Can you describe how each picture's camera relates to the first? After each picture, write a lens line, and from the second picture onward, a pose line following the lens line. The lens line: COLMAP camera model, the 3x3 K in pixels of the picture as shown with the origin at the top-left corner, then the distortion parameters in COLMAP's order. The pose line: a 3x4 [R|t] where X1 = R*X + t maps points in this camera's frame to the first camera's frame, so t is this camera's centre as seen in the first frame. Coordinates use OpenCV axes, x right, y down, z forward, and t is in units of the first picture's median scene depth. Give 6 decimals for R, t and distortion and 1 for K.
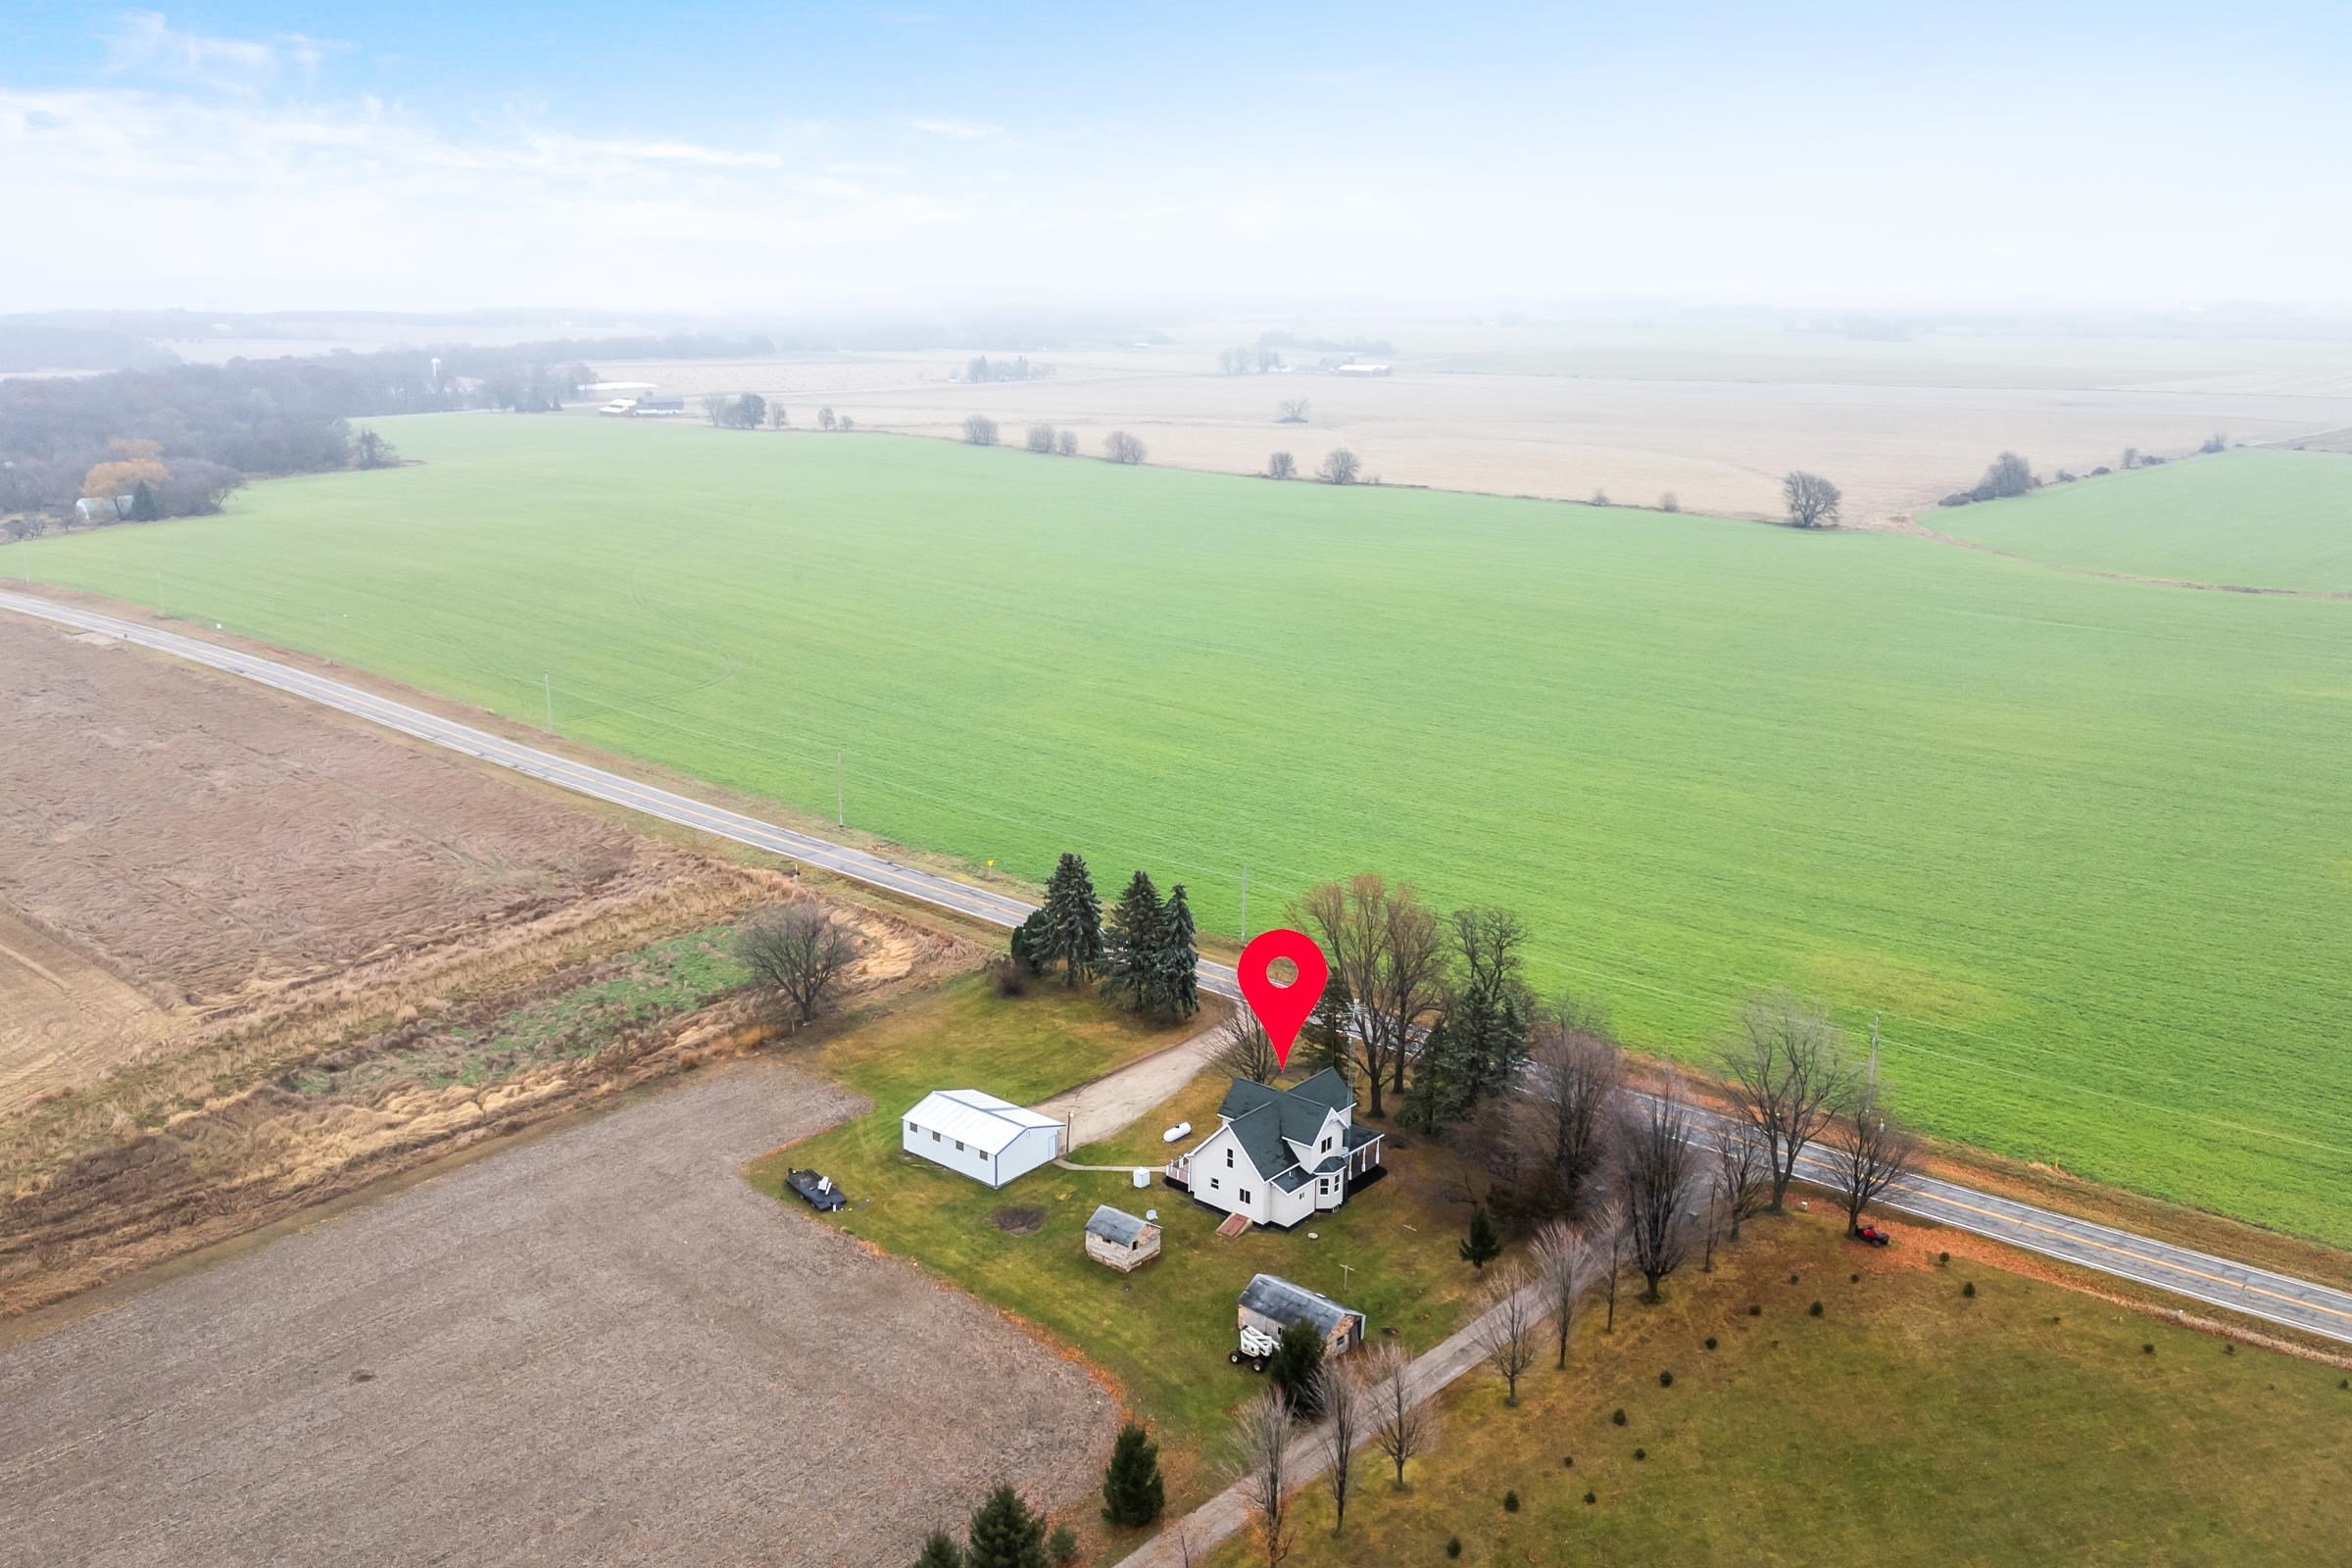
lens RADIAL K [[1941.2, 0, 1168.8], [0, 1941.2, 769.9], [0, 0, 1]] dist [0.100669, -0.102068]
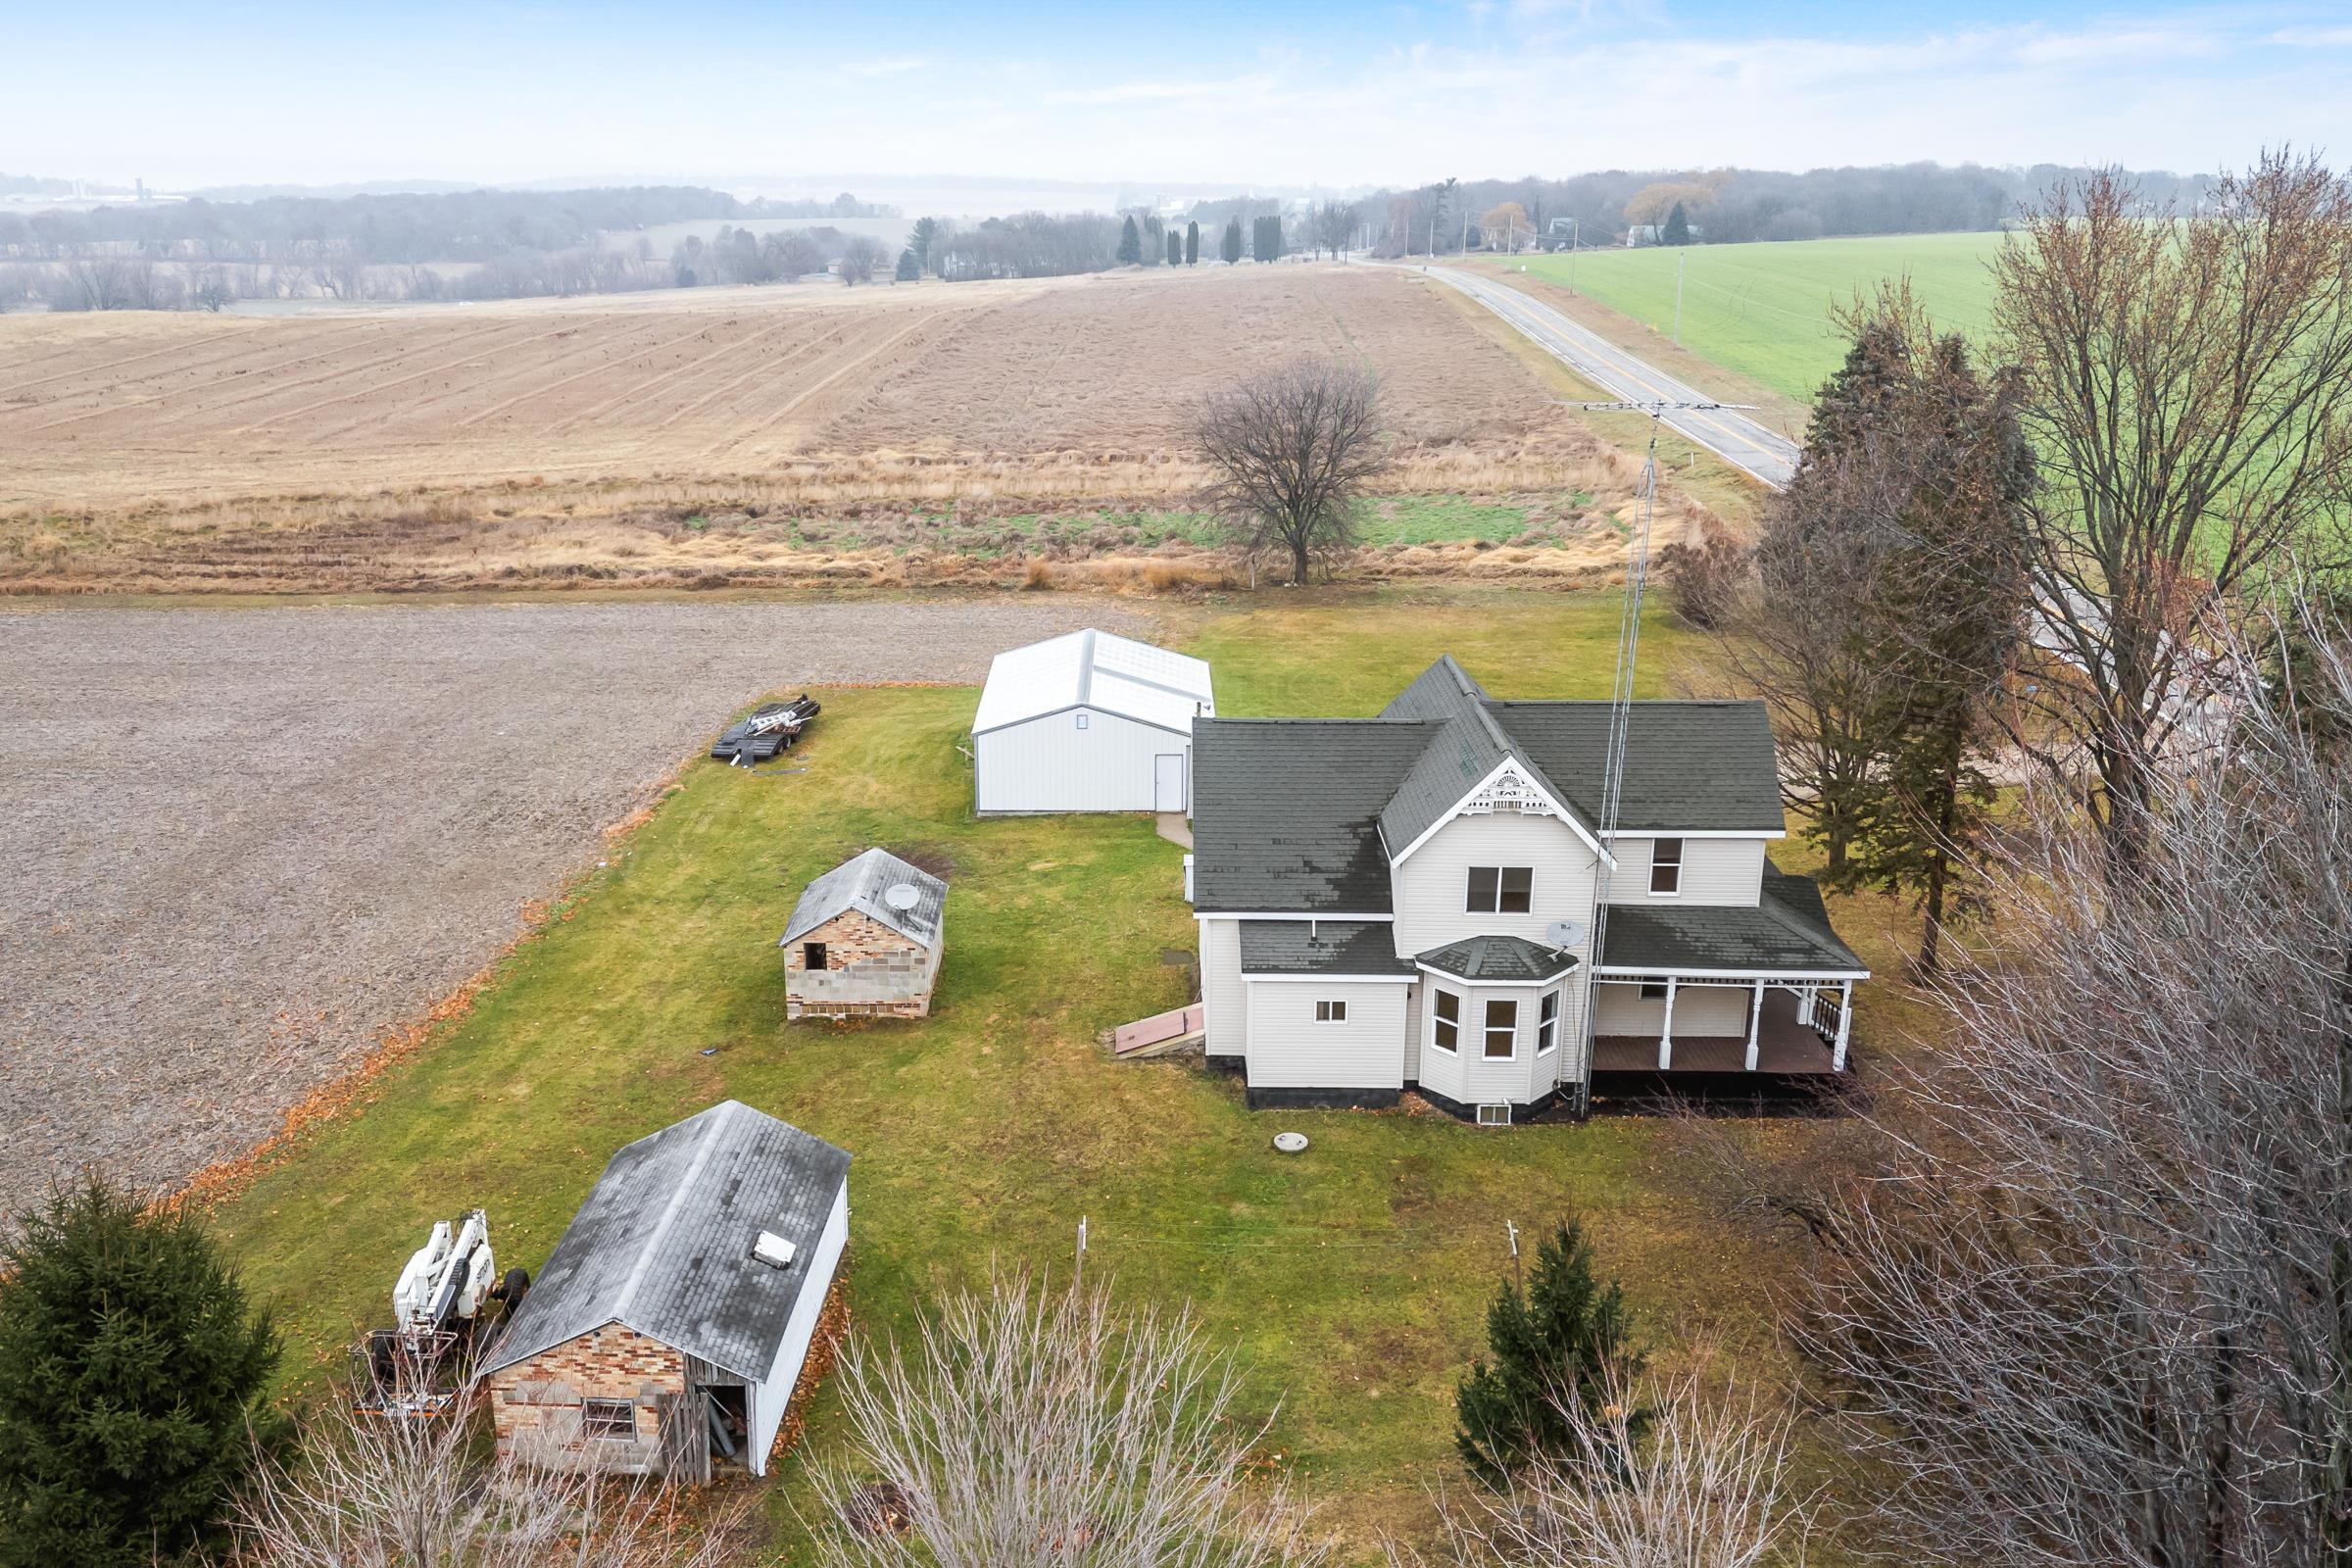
lens RADIAL K [[1941.2, 0, 1157.2], [0, 1941.2, 791.3], [0, 0, 1]] dist [0.100669, -0.102068]
pose [[0.636877, 0.224653, -0.737508, 0.202220], [-0.181662, 0.973397, 0.139633, 0.116261], [0.749257, 0.045048, 0.660745, 0.608638]]
